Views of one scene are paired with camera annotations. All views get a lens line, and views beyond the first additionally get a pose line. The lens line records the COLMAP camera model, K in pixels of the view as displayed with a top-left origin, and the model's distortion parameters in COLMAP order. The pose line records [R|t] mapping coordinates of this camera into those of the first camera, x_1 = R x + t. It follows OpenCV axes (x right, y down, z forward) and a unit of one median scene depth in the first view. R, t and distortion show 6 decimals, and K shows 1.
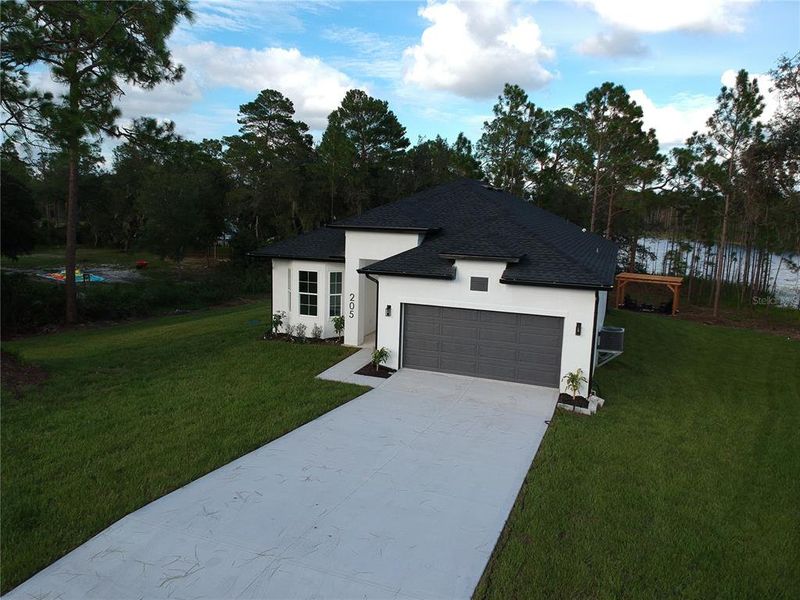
lens RADIAL K [[587.3, 0, 393.7], [0, 587.3, 289.0], [0, 0, 1]] dist [0.099507, -0.178431]
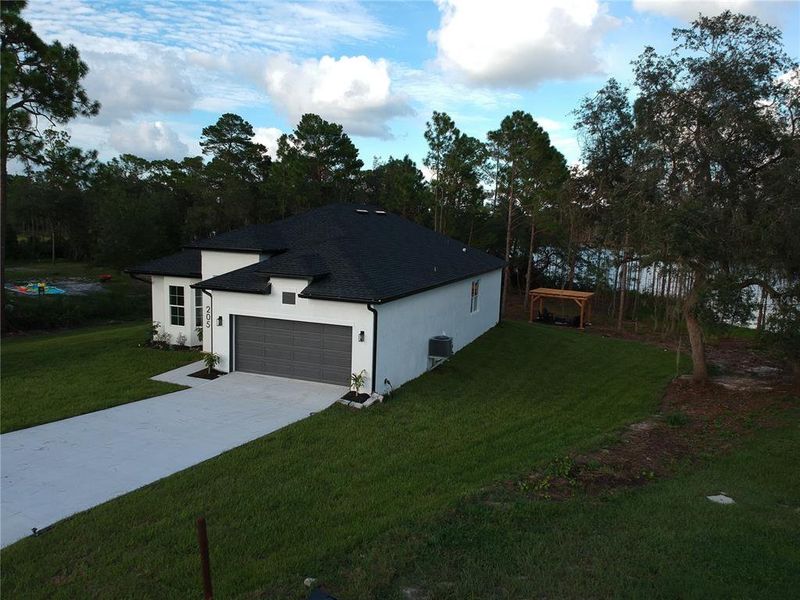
lens RADIAL K [[587.3, 0, 393.7], [0, 587.3, 289.0], [0, 0, 1]] dist [0.099507, -0.178431]
pose [[0.999808, 0.003914, -0.019193, 0.290066], [-0.004354, 0.999727, -0.022960, -0.000441], [0.019098, 0.023039, 0.999552, -0.127640]]
